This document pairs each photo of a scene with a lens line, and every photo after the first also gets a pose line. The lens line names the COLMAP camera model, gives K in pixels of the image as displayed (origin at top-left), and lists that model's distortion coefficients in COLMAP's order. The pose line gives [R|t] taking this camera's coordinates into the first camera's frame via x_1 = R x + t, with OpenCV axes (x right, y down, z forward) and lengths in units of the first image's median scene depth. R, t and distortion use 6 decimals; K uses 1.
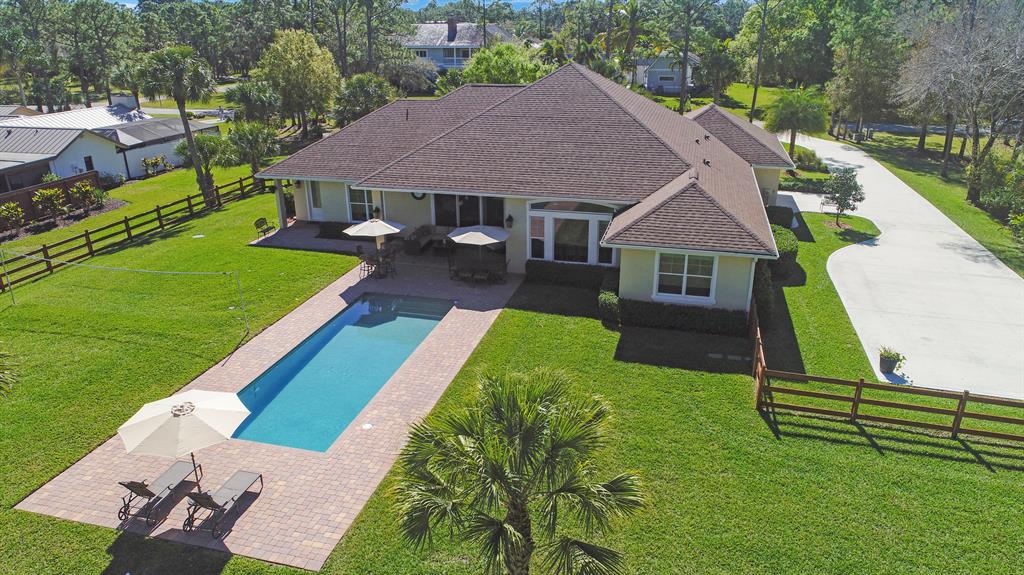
lens RADIAL K [[689.2, 0, 512.0], [0, 689.2, 287.5], [0, 0, 1]] dist [-0.000091, -0.001394]
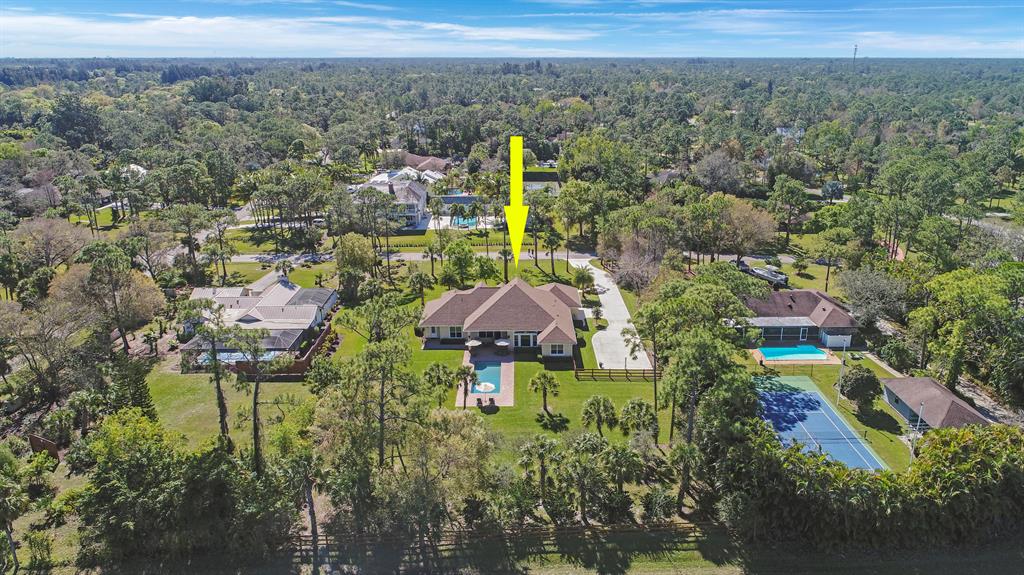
lens RADIAL K [[692.4, 0, 515.5], [0, 692.4, 264.9], [0, 0, 1]] dist [0.001707, -0.002247]
pose [[0.967086, -0.071324, 0.244250, -0.866302], [0.089067, 0.994071, -0.062372, -0.251349], [-0.238353, 0.082074, 0.967704, -2.692160]]
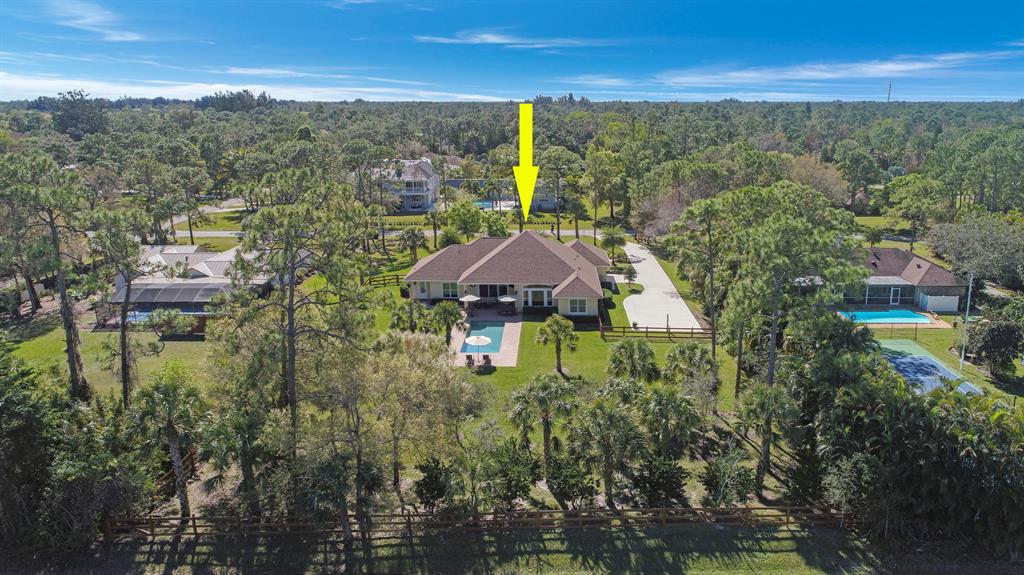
lens RADIAL K [[688.2, 0, 533.3], [0, 688.2, 247.4], [0, 0, 1]] dist [-0.002983, 0.000188]
pose [[0.972916, -0.046658, 0.226401, -0.590596], [0.082707, 0.984844, -0.152455, 0.162975], [-0.215856, 0.167051, 0.962029, -1.858594]]
